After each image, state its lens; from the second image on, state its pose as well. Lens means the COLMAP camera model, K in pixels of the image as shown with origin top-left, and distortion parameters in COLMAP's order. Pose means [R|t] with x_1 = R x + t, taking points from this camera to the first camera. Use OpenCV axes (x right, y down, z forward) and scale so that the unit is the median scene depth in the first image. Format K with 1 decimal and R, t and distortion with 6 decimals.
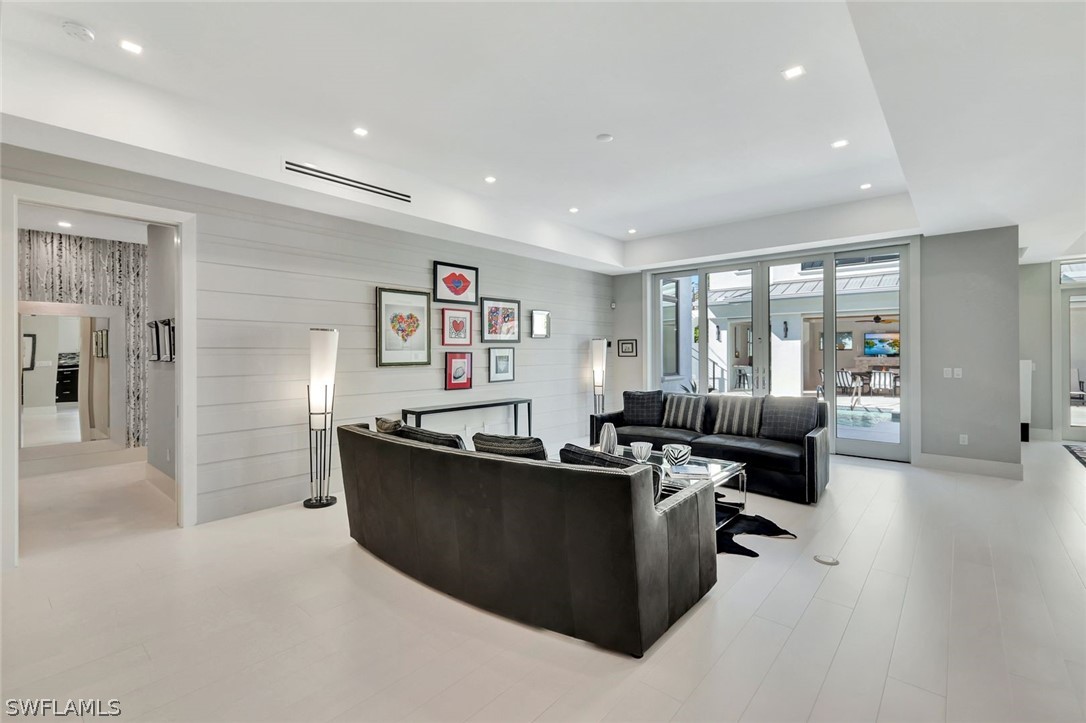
lens RADIAL K [[482.0, 0, 537.1], [0, 482.0, 351.6], [0, 0, 1]] dist [0.029179, 0.000054]
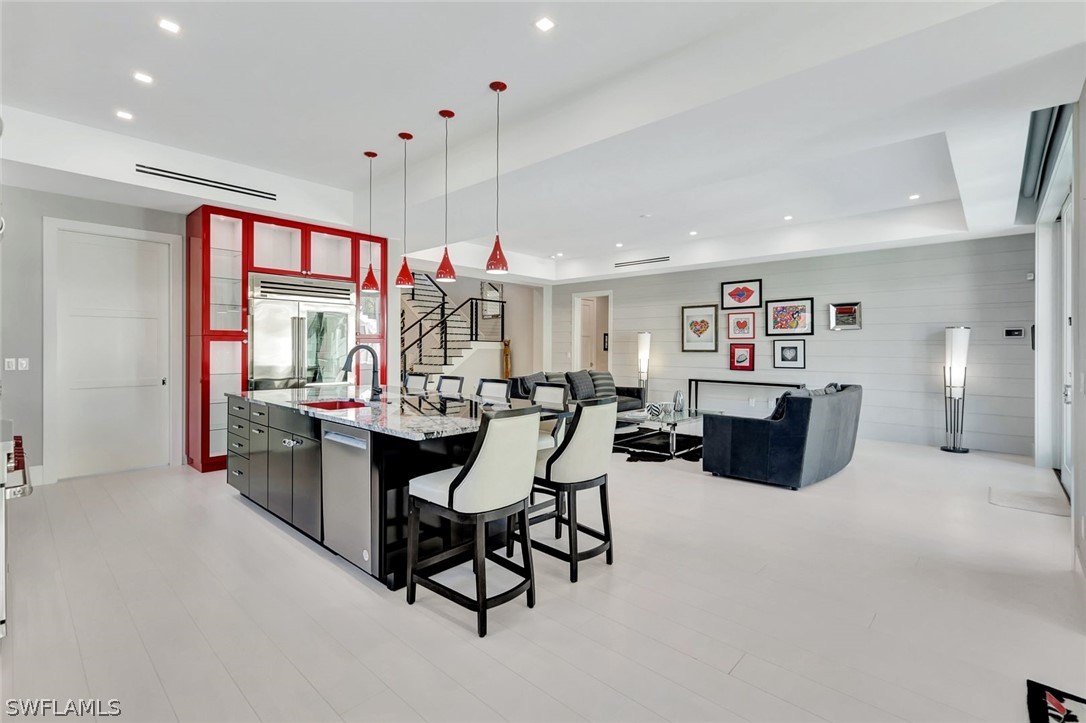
lens RADIAL K [[482.0, 0, 545.5], [0, 482.0, 346.1], [0, 0, 1]] dist [0.029179, 0.000054]
pose [[-0.002055, -0.000980, -0.999997, 1.250192], [-0.005951, 0.999982, -0.000967, 0.013587], [0.999980, 0.005949, -0.002061, 0.442097]]
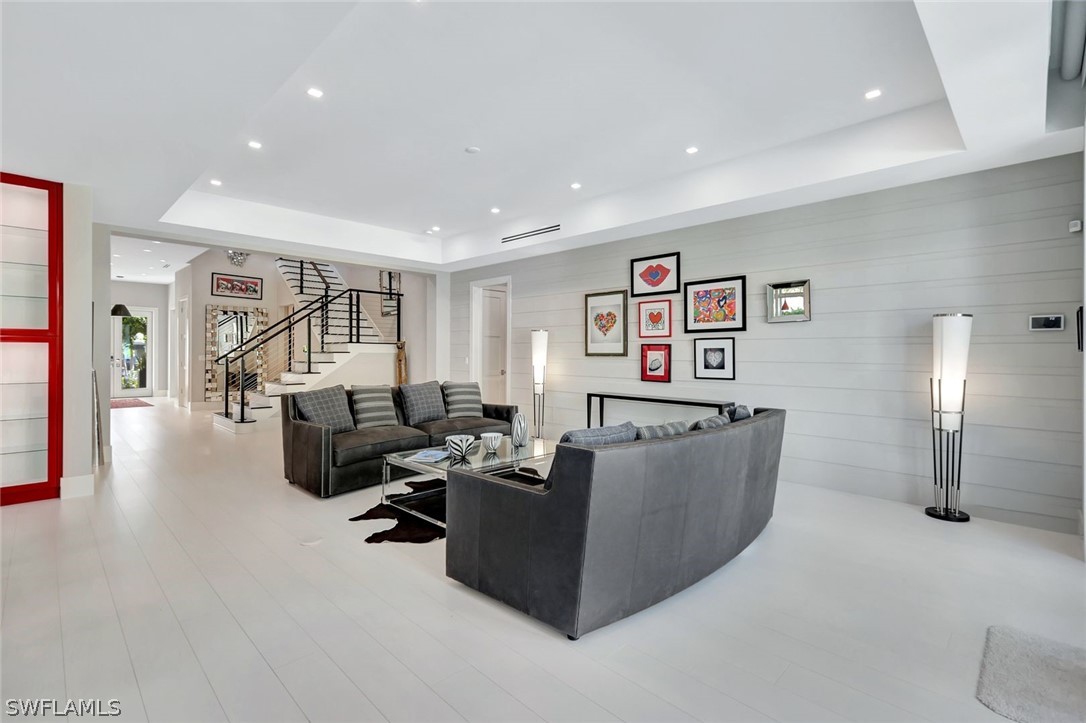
lens RADIAL K [[490.3, 0, 541.7], [0, 490.3, 352.3], [0, 0, 1]] dist [0.021081, -0.000035]
pose [[-0.048745, 0.001397, -0.998810, 0.863058], [-0.004121, 0.999990, 0.001600, 0.017488], [0.998803, 0.004194, -0.048739, 0.826248]]
